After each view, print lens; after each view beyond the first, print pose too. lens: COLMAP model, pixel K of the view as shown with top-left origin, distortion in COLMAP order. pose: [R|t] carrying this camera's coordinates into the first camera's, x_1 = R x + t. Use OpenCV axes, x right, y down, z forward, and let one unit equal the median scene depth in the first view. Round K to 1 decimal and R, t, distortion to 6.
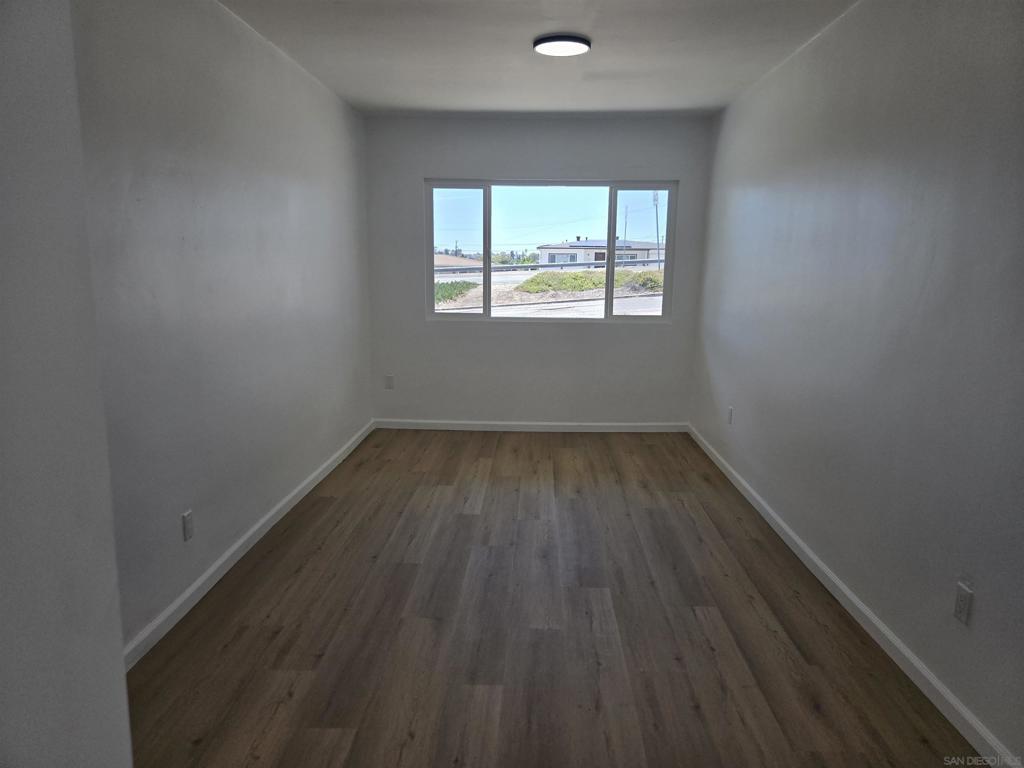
lens RADIAL K [[691.5, 0, 512.4], [0, 691.5, 384.1], [0, 0, 1]] dist [0.051959, -0.042471]
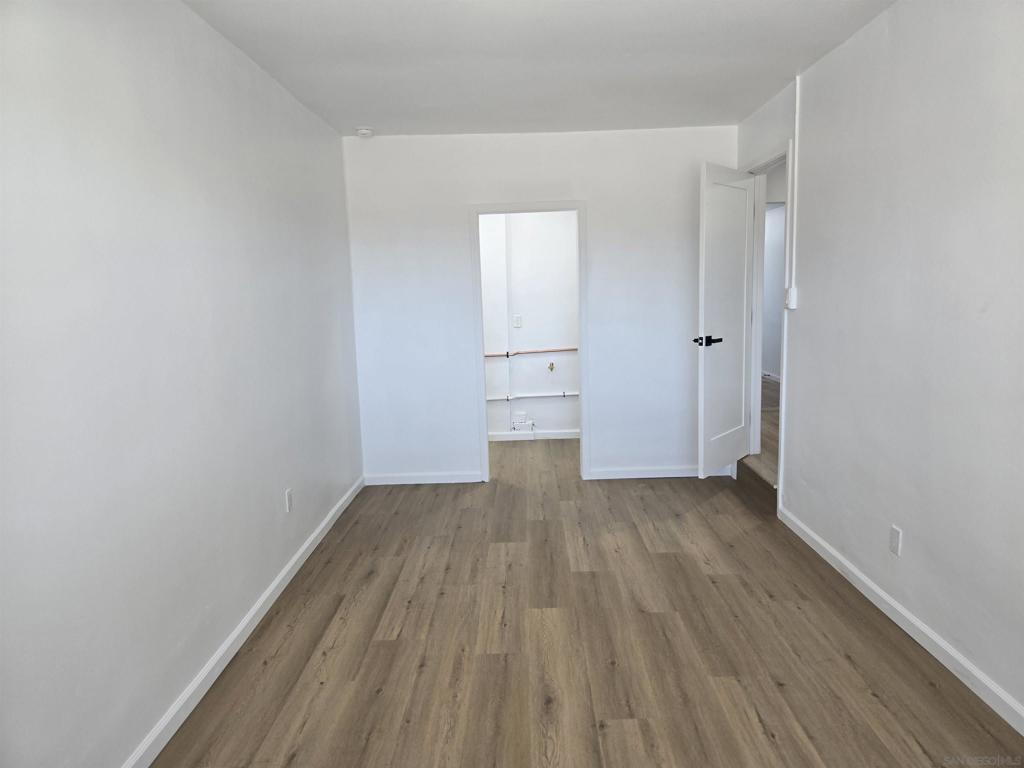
lens RADIAL K [[691.5, 0, 513.0], [0, 691.5, 383.7], [0, 0, 1]] dist [0.051959, -0.042471]
pose [[-0.999576, 0.020736, -0.020418, 0.112274], [0.013447, 0.951331, 0.307878, -0.343805], [0.025809, 0.307473, -0.951207, 1.927801]]
